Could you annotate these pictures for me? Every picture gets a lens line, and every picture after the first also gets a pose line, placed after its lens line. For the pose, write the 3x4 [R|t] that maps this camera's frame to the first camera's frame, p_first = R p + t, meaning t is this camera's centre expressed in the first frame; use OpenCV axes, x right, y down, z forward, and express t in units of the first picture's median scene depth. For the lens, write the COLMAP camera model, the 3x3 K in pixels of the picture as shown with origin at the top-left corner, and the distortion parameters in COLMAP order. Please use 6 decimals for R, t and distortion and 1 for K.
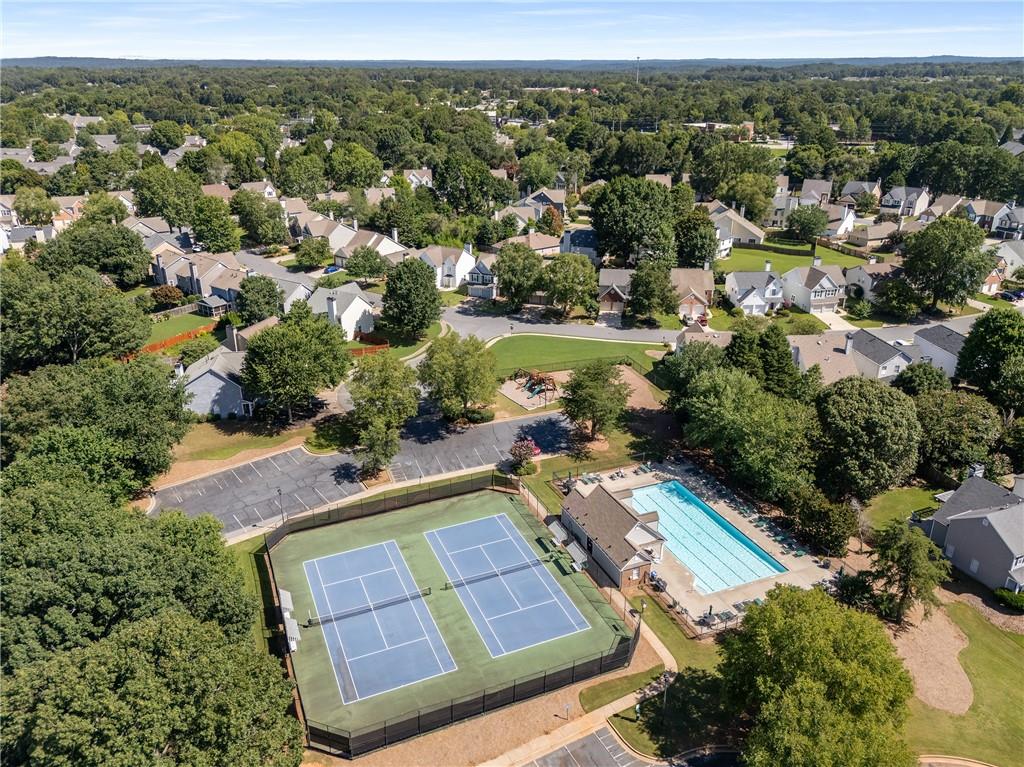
lens RADIAL K [[754.4, 0, 512.0], [0, 754.4, 383.5], [0, 0, 1]] dist [0.003582, -0.001906]
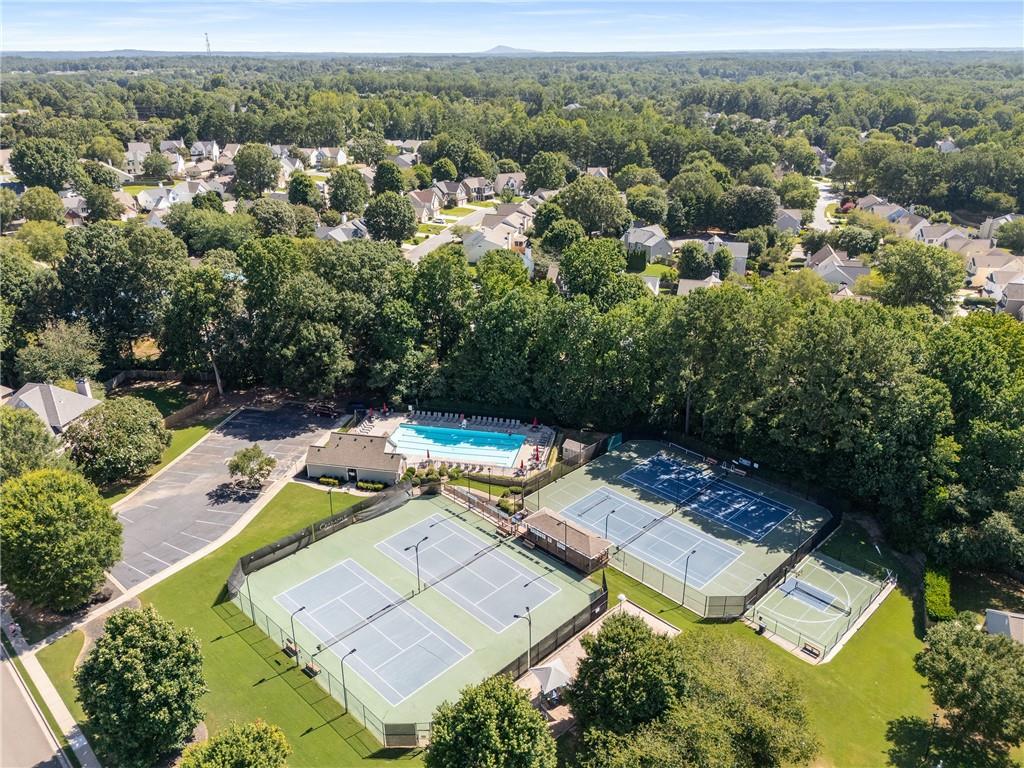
lens RADIAL K [[754.4, 0, 512.0], [0, 754.4, 384.0], [0, 0, 1]] dist [0.003582, -0.001906]
pose [[0.606518, -0.316619, 0.729307, -0.389664], [0.311297, 0.938622, 0.148604, 0.178483], [-0.731594, 0.136900, 0.667854, -0.414484]]
